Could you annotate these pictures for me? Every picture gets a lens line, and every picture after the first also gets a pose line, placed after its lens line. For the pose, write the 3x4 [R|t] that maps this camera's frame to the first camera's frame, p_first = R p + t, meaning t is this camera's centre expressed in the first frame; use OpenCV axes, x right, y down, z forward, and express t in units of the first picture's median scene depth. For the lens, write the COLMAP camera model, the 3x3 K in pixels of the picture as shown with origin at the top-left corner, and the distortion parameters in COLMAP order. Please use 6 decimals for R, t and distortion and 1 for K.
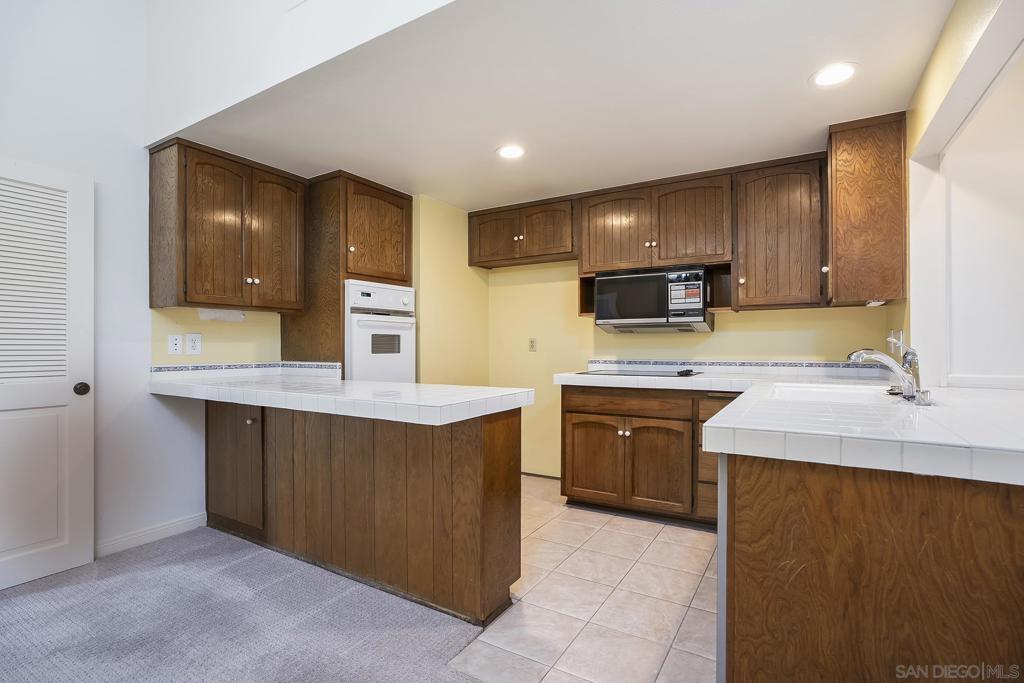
lens RADIAL K [[493.3, 0, 511.5], [0, 493.3, 347.5], [0, 0, 1]] dist [-0.038585, 0.018141]
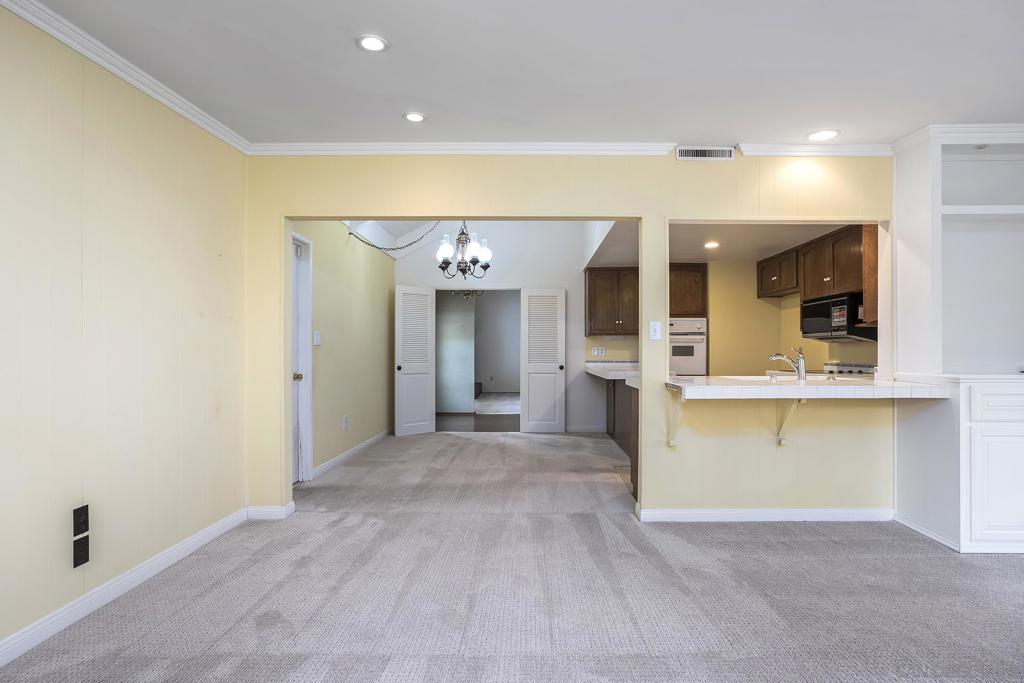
lens RADIAL K [[505.9, 0, 528.6], [0, 505.9, 352.8], [0, 0, 1]] dist [-0.043895, 0.035860]
pose [[0.516132, 0.002837, -0.856504, 1.148395], [-0.007337, 0.999972, -0.001109, 0.005959], [0.856478, 0.006856, 0.516139, -0.490411]]
